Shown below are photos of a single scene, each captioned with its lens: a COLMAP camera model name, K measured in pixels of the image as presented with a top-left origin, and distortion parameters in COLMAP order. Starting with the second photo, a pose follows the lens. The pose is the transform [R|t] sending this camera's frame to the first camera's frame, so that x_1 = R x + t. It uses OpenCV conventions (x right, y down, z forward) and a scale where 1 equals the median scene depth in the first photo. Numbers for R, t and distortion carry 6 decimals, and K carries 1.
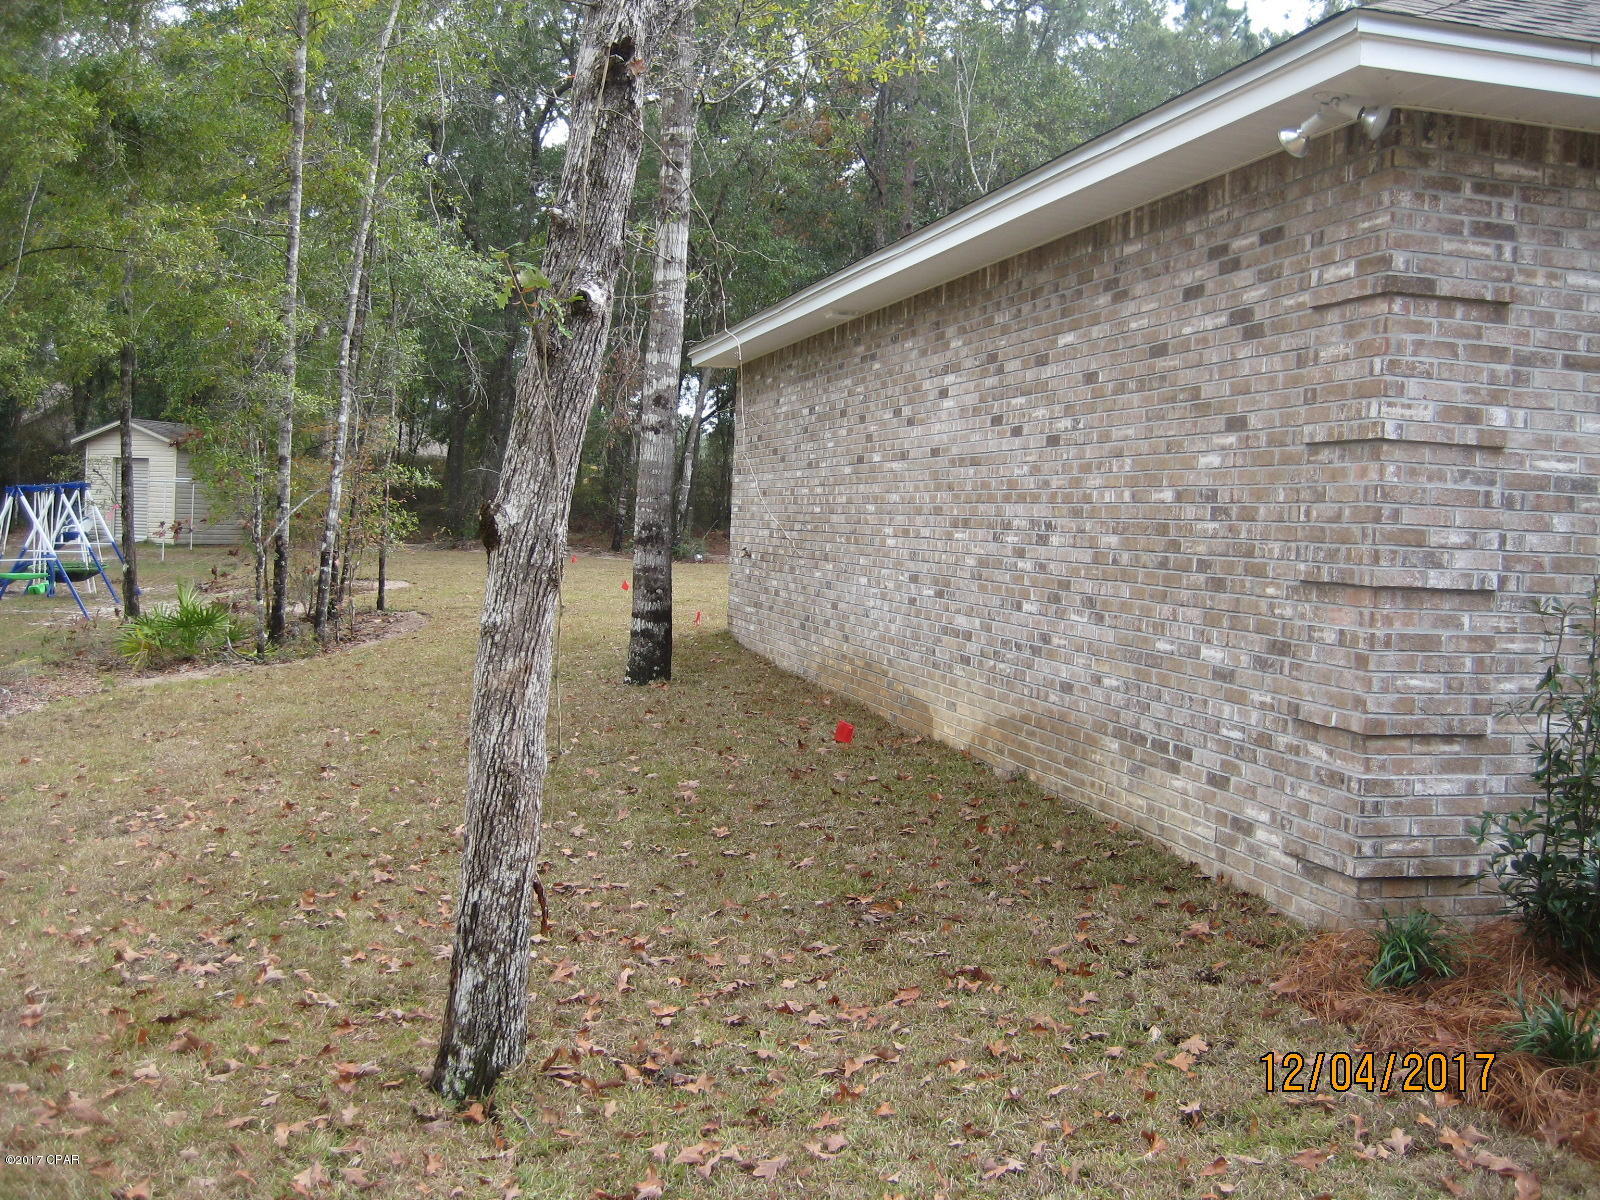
lens RADIAL K [[1633.5, 0, 799.8], [0, 1633.5, 599.6], [0, 0, 1]] dist [-0.017018, 0.000000]
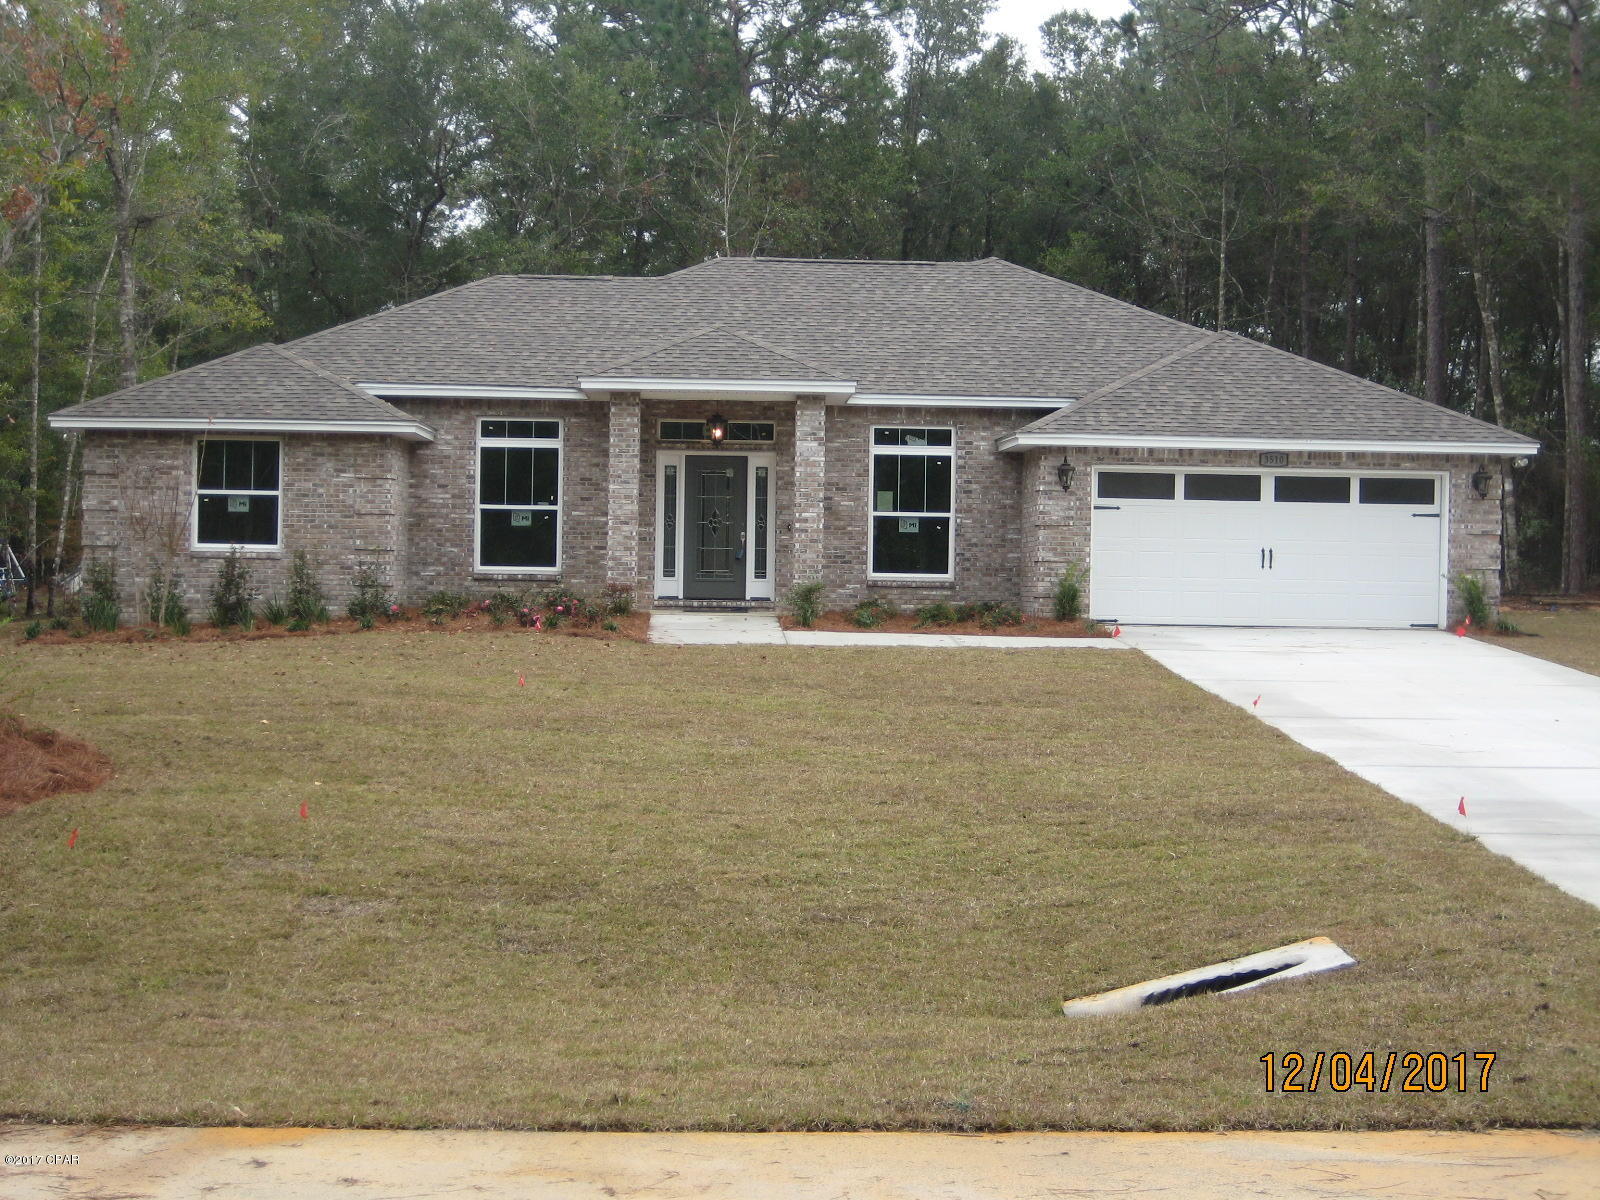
lens RADIAL K [[2384.5, 0, 799.6], [0, 2384.5, 599.2], [0, 0, 1]] dist [0.003290, 0.000000]
pose [[0.974622, -0.027504, -0.222160, 3.378984], [0.018071, 0.998851, -0.044382, 0.418357], [0.223126, 0.039241, 0.973999, -4.350612]]
